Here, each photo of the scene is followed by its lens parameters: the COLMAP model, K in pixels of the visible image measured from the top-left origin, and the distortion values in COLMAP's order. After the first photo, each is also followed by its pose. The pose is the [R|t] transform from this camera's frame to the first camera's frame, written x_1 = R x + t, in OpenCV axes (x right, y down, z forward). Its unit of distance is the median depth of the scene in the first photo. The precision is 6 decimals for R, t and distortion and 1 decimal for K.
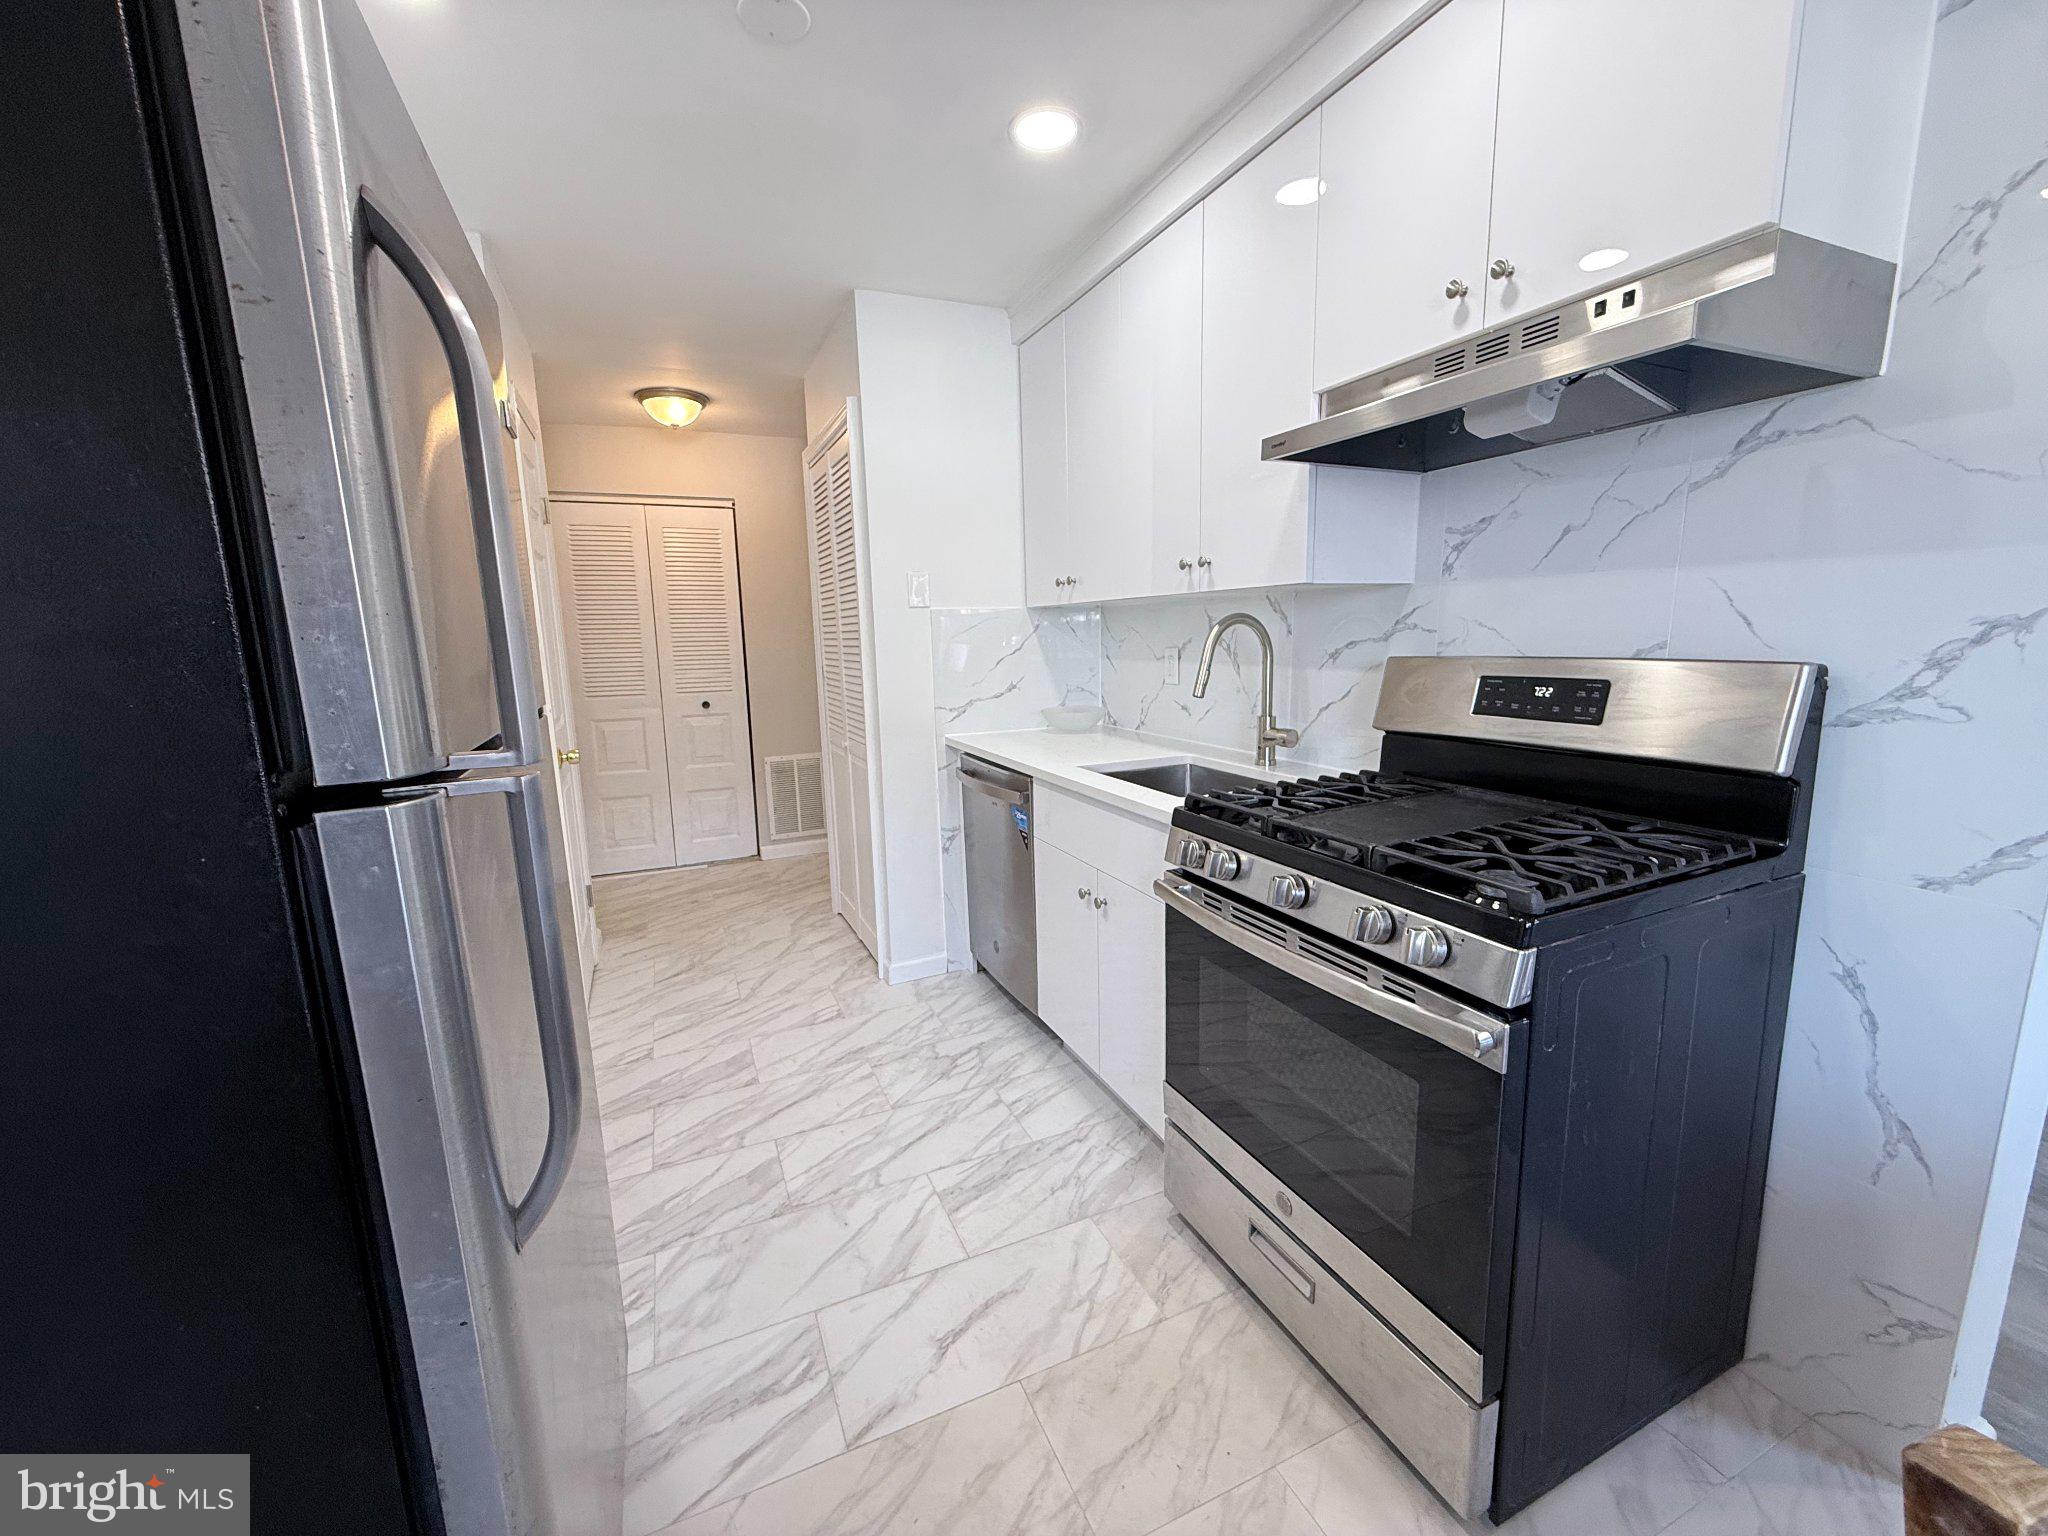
lens RADIAL K [[819.3, 0, 1021.5], [0, 819.3, 768.5], [0, 0, 1]] dist [-0.003915, 0.000329]
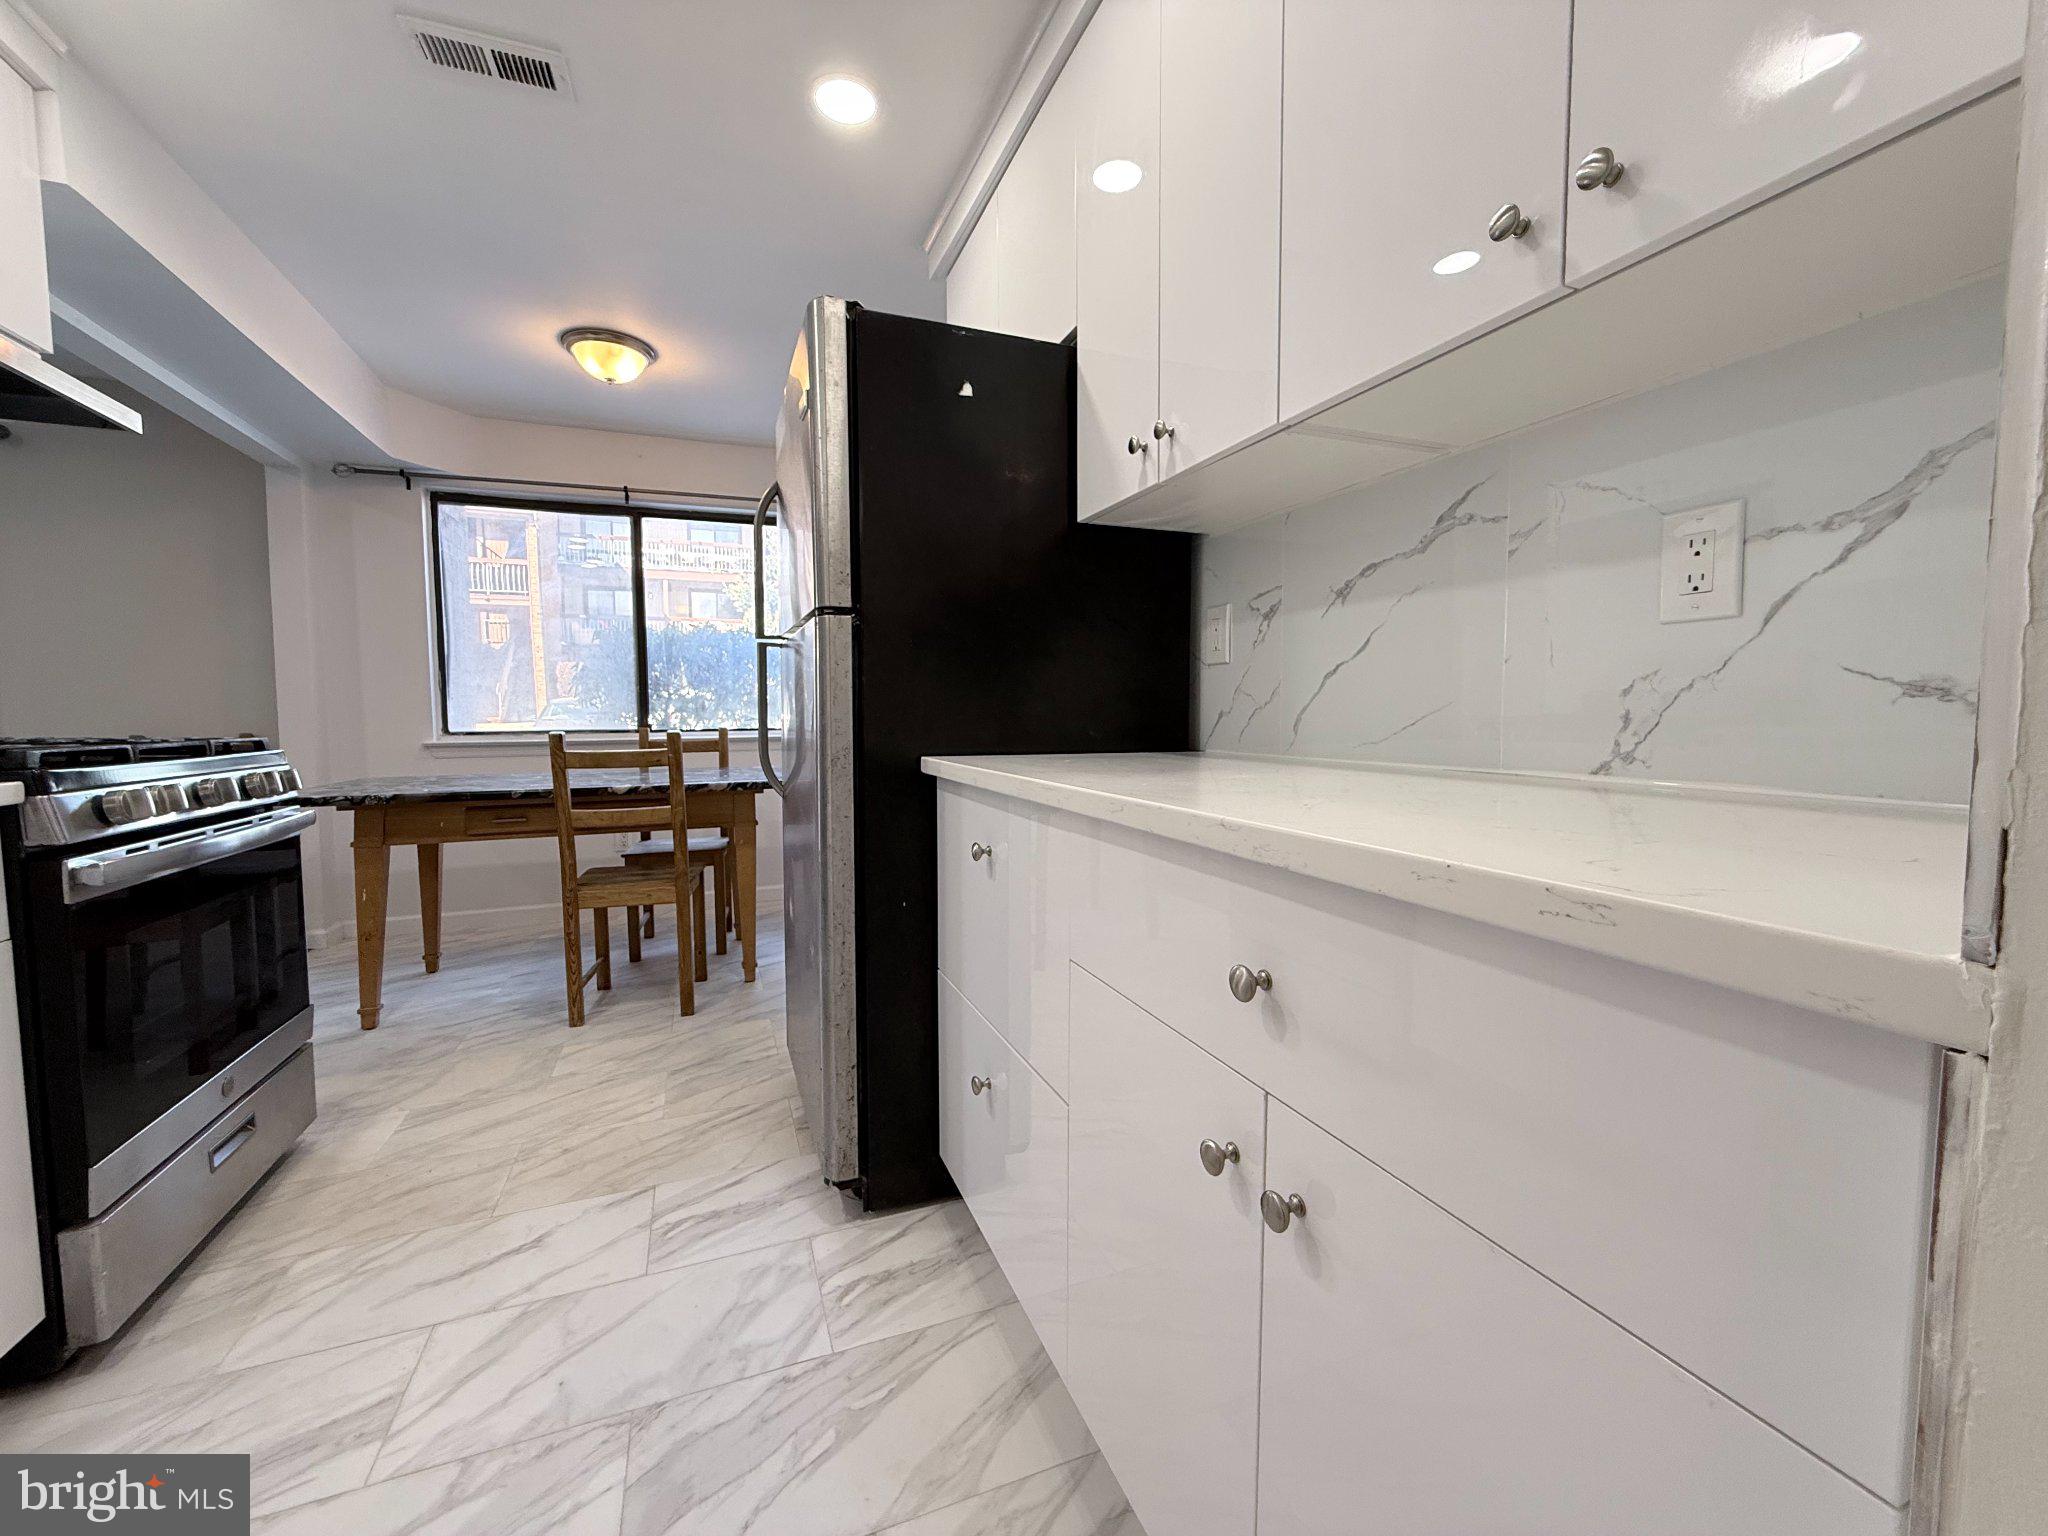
lens RADIAL K [[819.3, 0, 1027.7], [0, 819.3, 762.5], [0, 0, 1]] dist [-0.003915, 0.000329]
pose [[-0.999069, 0.023874, 0.035926, -0.609628], [0.031274, 0.974529, 0.222071, -0.079955], [-0.029709, 0.222988, -0.974368, 1.467233]]
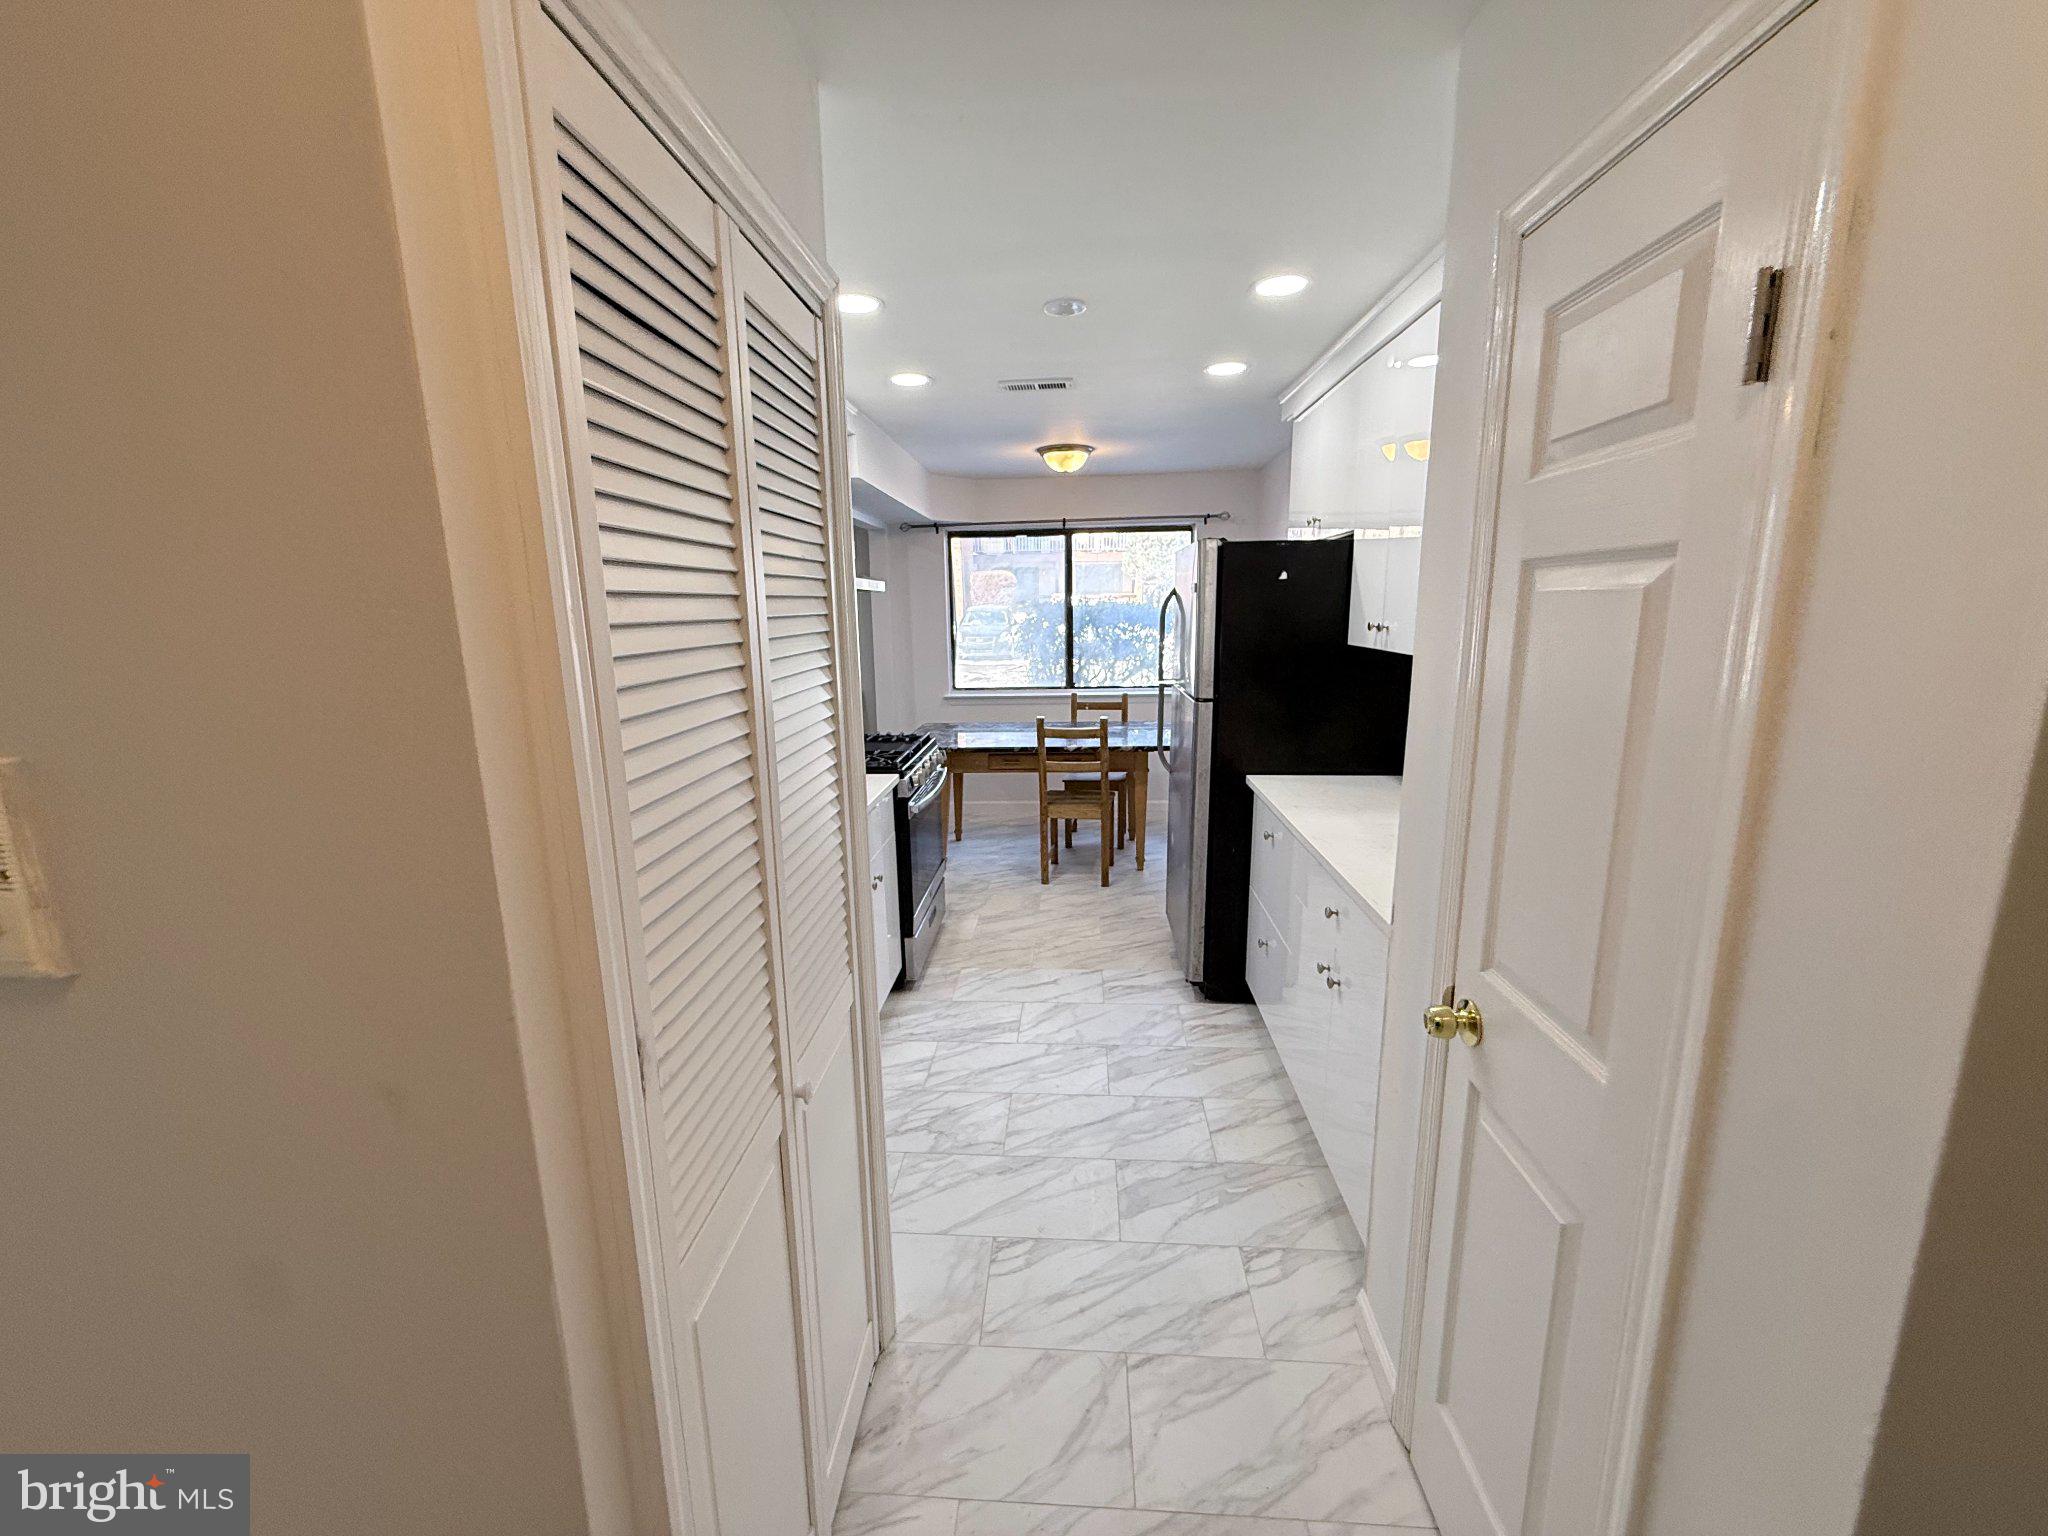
lens RADIAL K [[819.3, 0, 1021.0], [0, 819.3, 771.3], [0, 0, 1]] dist [-0.003915, 0.000329]
pose [[-0.885610, -0.058597, 0.460717, -0.810682], [0.110515, 0.936924, 0.331601, -0.477777], [-0.451088, 0.344585, -0.823274, 2.139894]]
